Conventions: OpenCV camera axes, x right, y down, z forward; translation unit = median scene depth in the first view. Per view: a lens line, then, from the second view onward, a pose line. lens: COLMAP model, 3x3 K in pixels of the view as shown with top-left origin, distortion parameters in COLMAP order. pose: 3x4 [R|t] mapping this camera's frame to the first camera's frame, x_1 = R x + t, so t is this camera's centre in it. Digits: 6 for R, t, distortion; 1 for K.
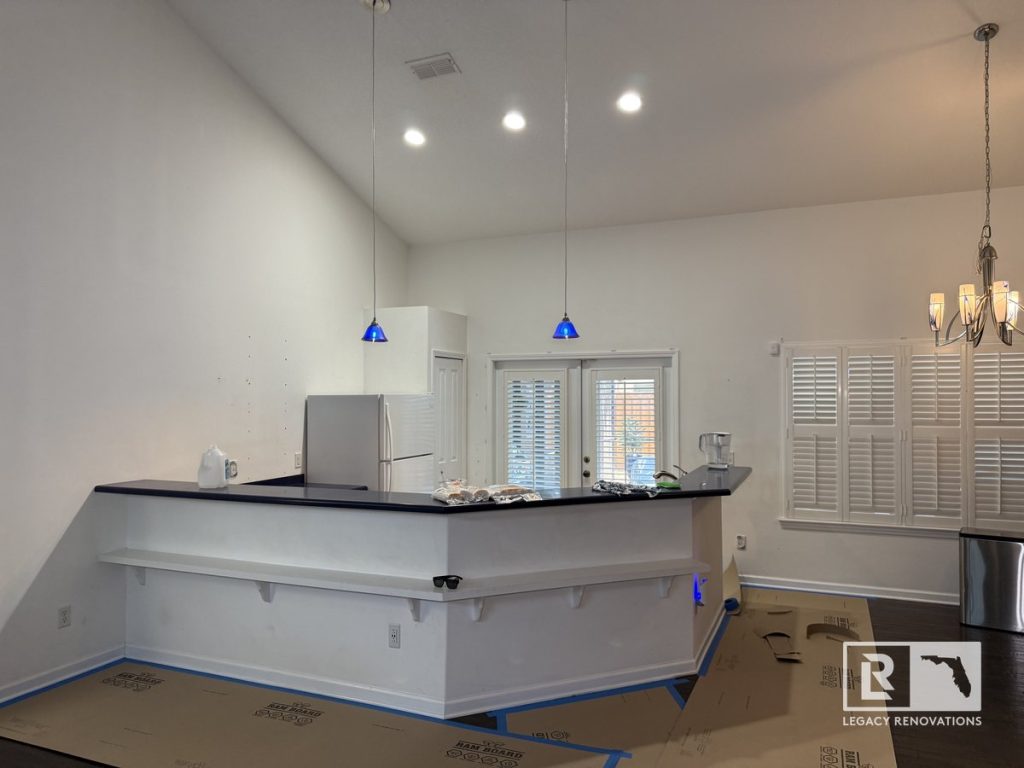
lens RADIAL K [[722.4, 0, 515.1], [0, 722.4, 381.0], [0, 0, 1]] dist [0.067739, -0.088187]
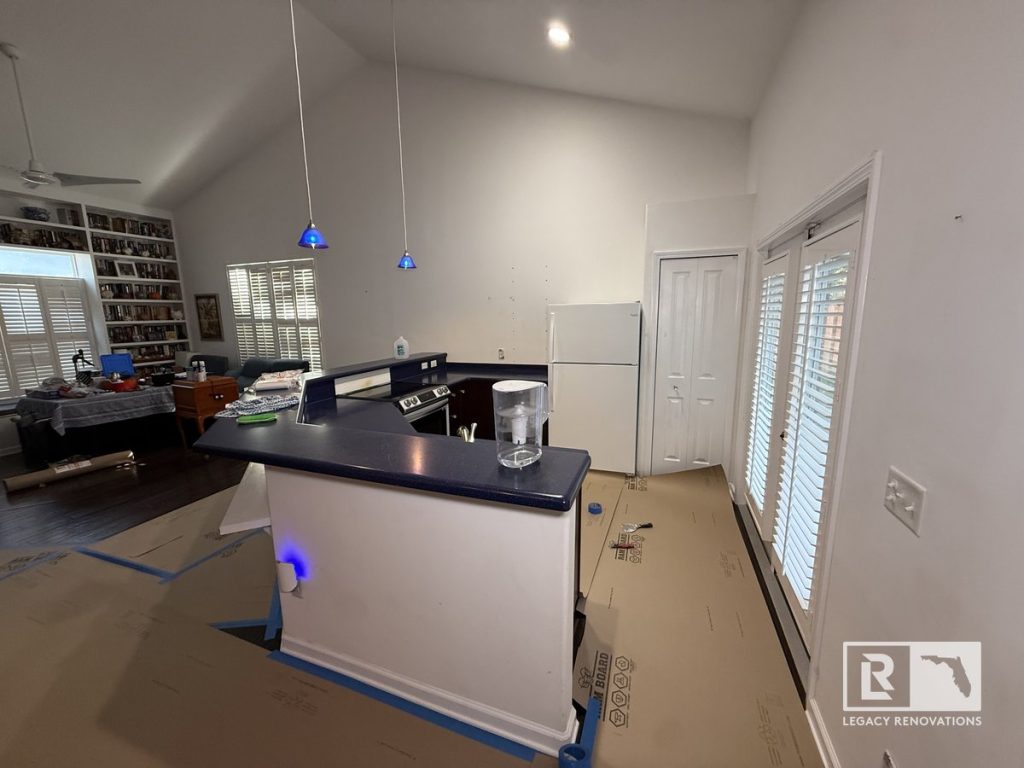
lens RADIAL K [[407.5, 0, 509.6], [0, 407.5, 382.8], [0, 0, 1]] dist [-0.000981, 0.001160]
pose [[0.042060, 0.167989, -0.984891, 0.648353], [0.037689, 0.984795, 0.169582, 0.037690], [0.998404, -0.044252, 0.035089, 1.231864]]
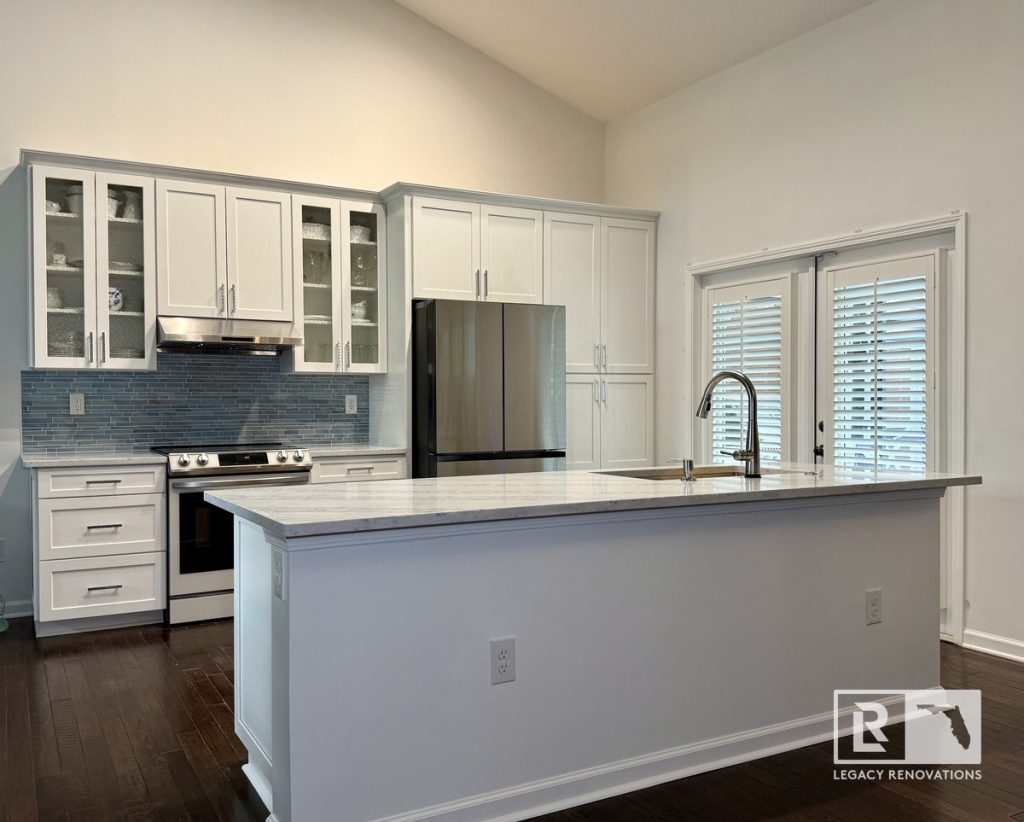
lens RADIAL K [[891.8, 0, 486.0], [0, 891.8, 426.3], [0, 0, 1]] dist [0.082664, -0.138777]
pose [[-0.612176, 0.028077, -0.790223, 0.522520], [0.023619, 0.999573, 0.017219, 0.146582], [0.790369, -0.008123, -0.612577, 2.010419]]
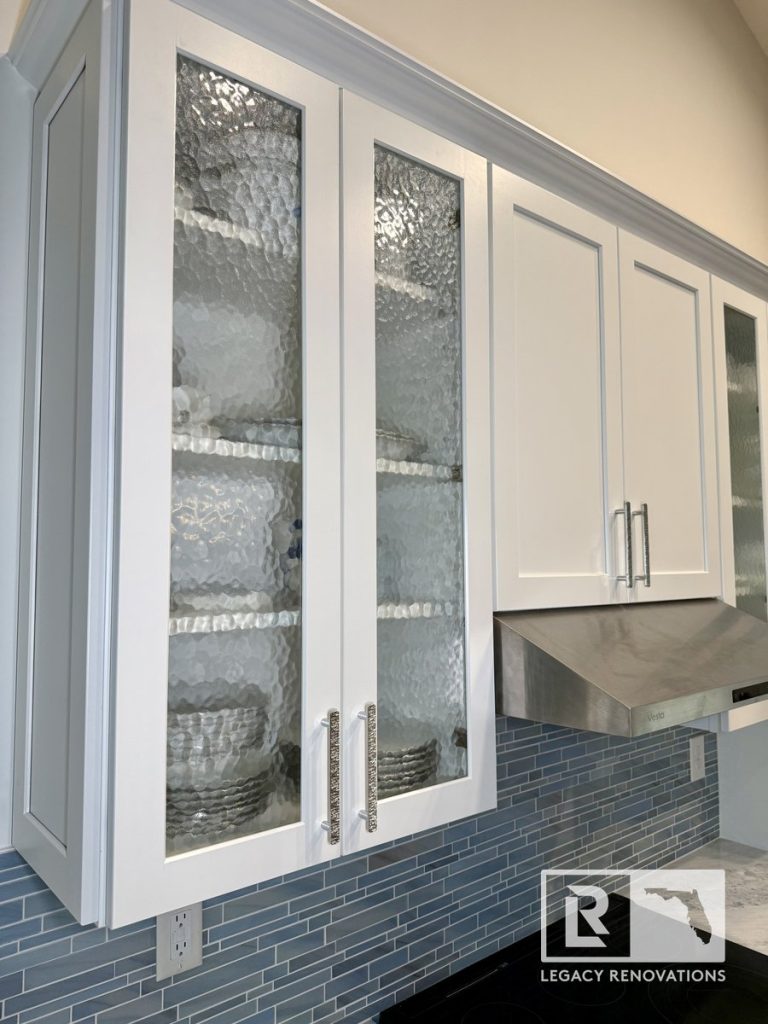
lens RADIAL K [[722.4, 0, 373.7], [0, 722.4, 516.4], [0, 0, 1]] dist [0.067739, -0.088187]
pose [[-0.458273, -0.052963, -0.887232, 0.133906], [0.032142, 0.996583, -0.076093, -0.000025], [0.888230, -0.063389, -0.455005, 1.073455]]
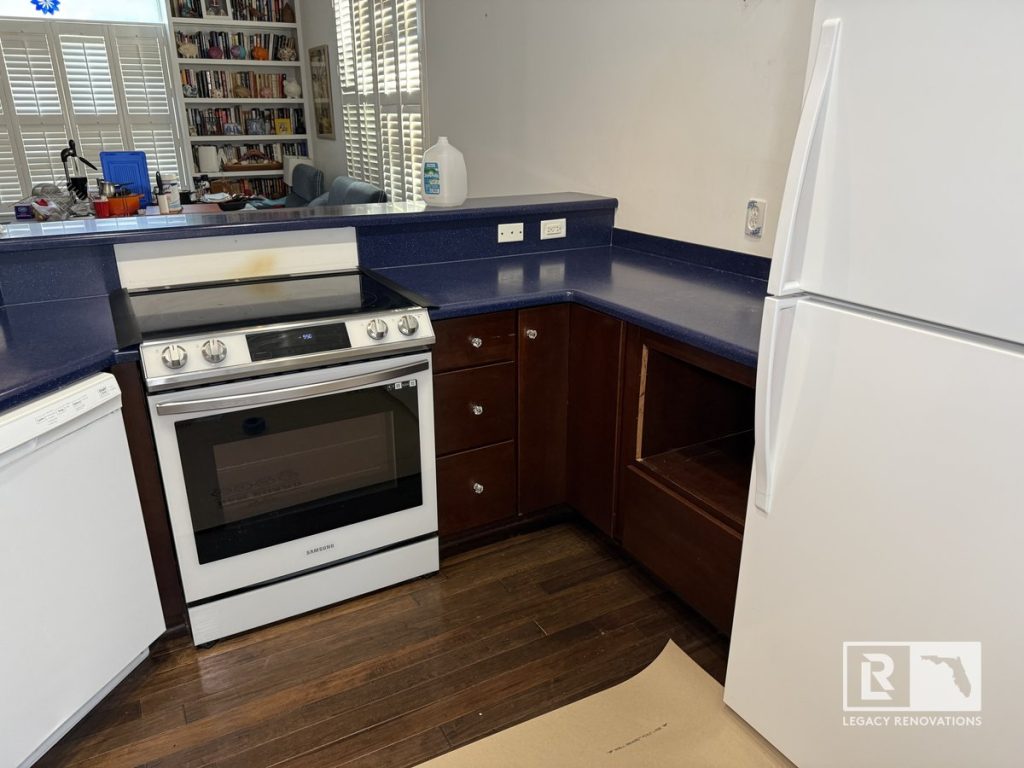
lens RADIAL K [[722.4, 0, 510.9], [0, 722.4, 384.5], [0, 0, 1]] dist [0.067739, -0.088187]
pose [[-0.611767, 0.278485, -0.740397, 0.088031], [0.019906, 0.941105, 0.337529, 0.076672], [0.790788, 0.191751, -0.581280, 1.457596]]
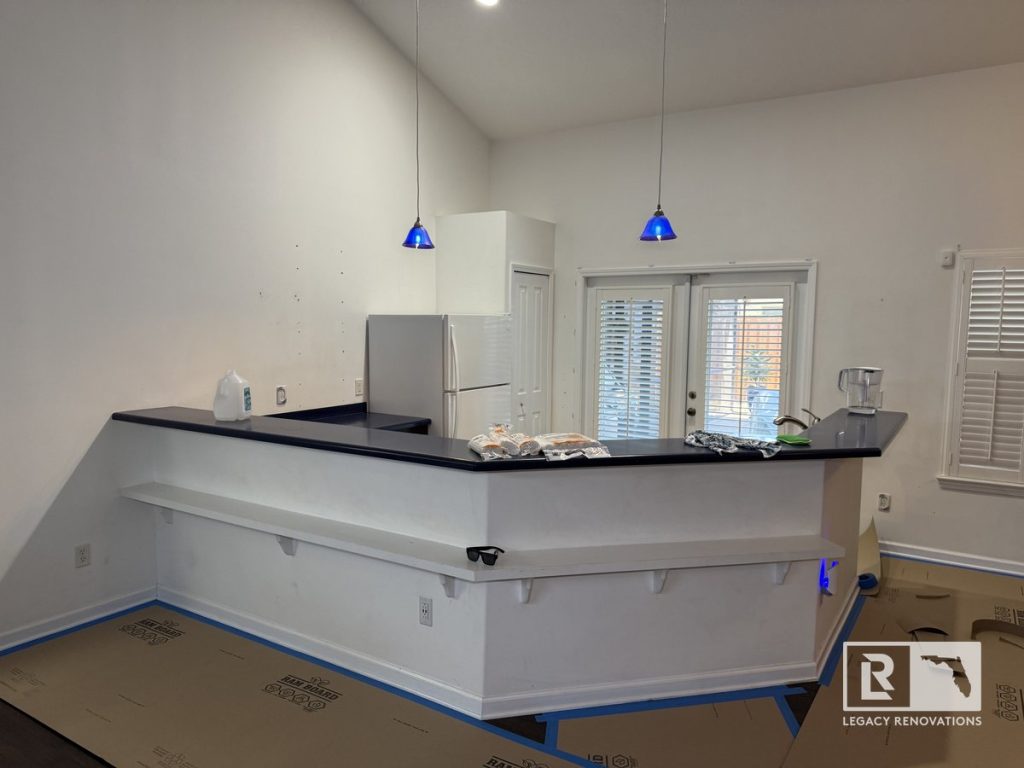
lens RADIAL K [[722.4, 0, 509.0], [0, 722.4, 390.0], [0, 0, 1]] dist [0.067739, -0.088187]
pose [[0.985414, 0.027402, -0.167954, 0.048537], [-0.007417, 0.992928, 0.118484, 0.007244], [0.170013, -0.115510, 0.978649, 0.220262]]
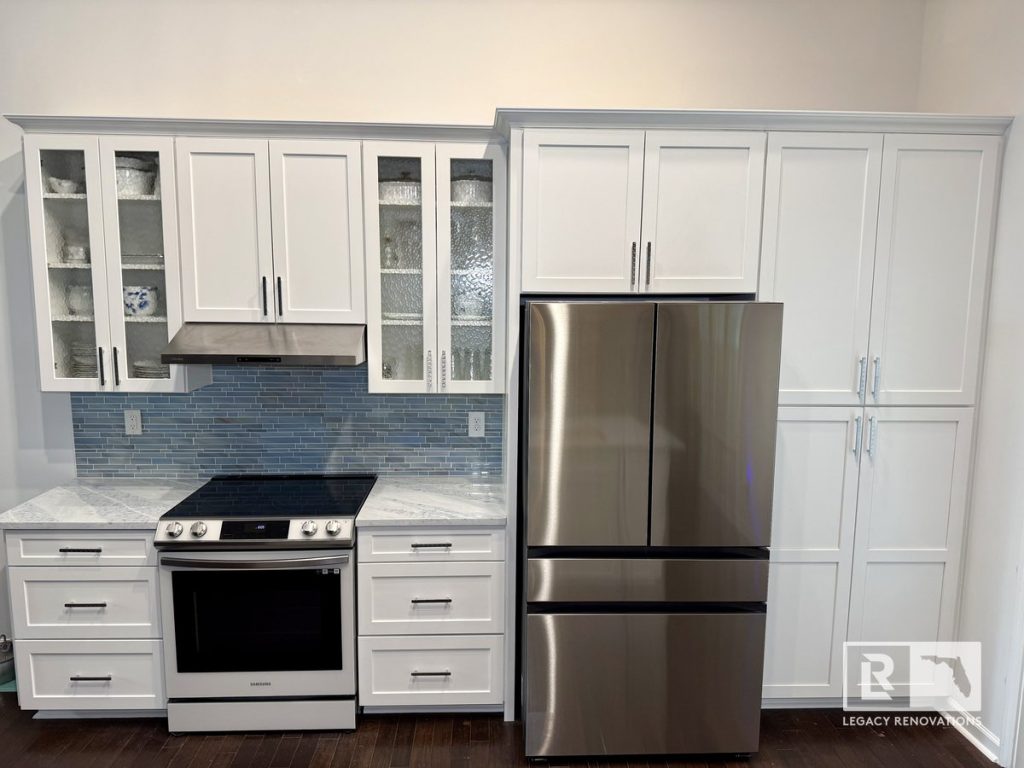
lens RADIAL K [[722.4, 0, 503.1], [0, 722.4, 391.3], [0, 0, 1]] dist [0.067739, -0.088187]
pose [[-0.900790, 0.055520, -0.430690, -0.094601], [0.003539, 0.992699, 0.120566, -0.000919], [0.434240, 0.107080, -0.894410, 1.757498]]
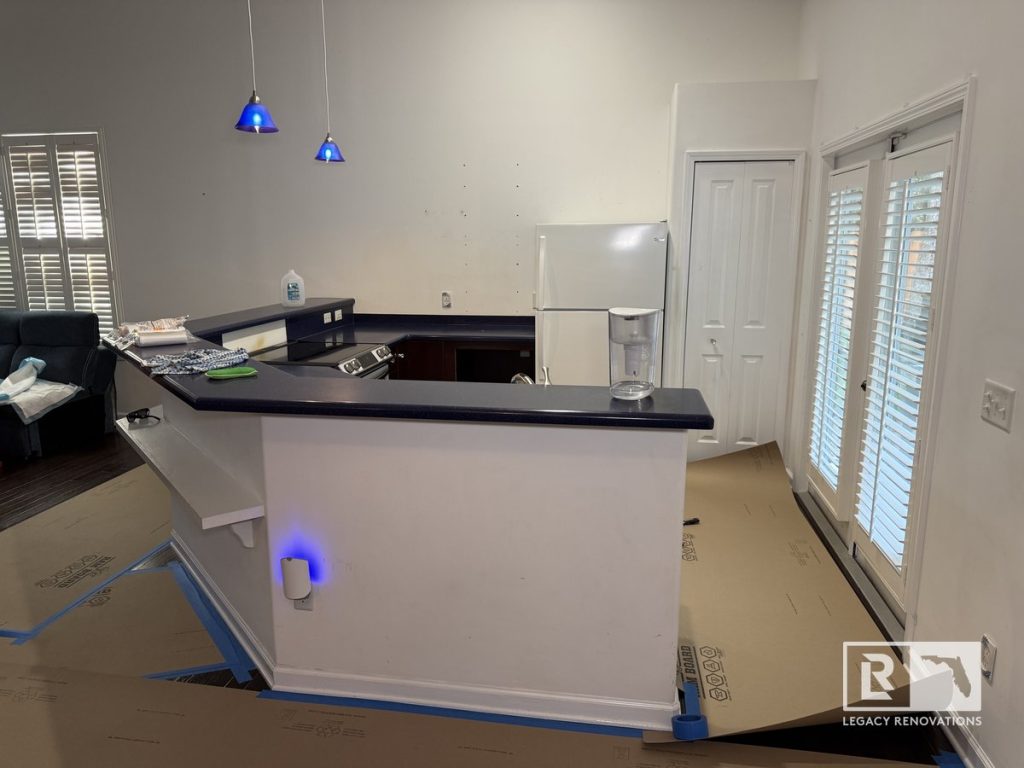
lens RADIAL K [[722.4, 0, 515.5], [0, 722.4, 382.4], [0, 0, 1]] dist [0.067739, -0.088187]
pose [[0.251241, 0.188772, -0.949338, 0.806296], [0.022705, 0.979379, 0.200754, 0.038469], [0.967658, -0.071992, 0.241774, 1.048492]]
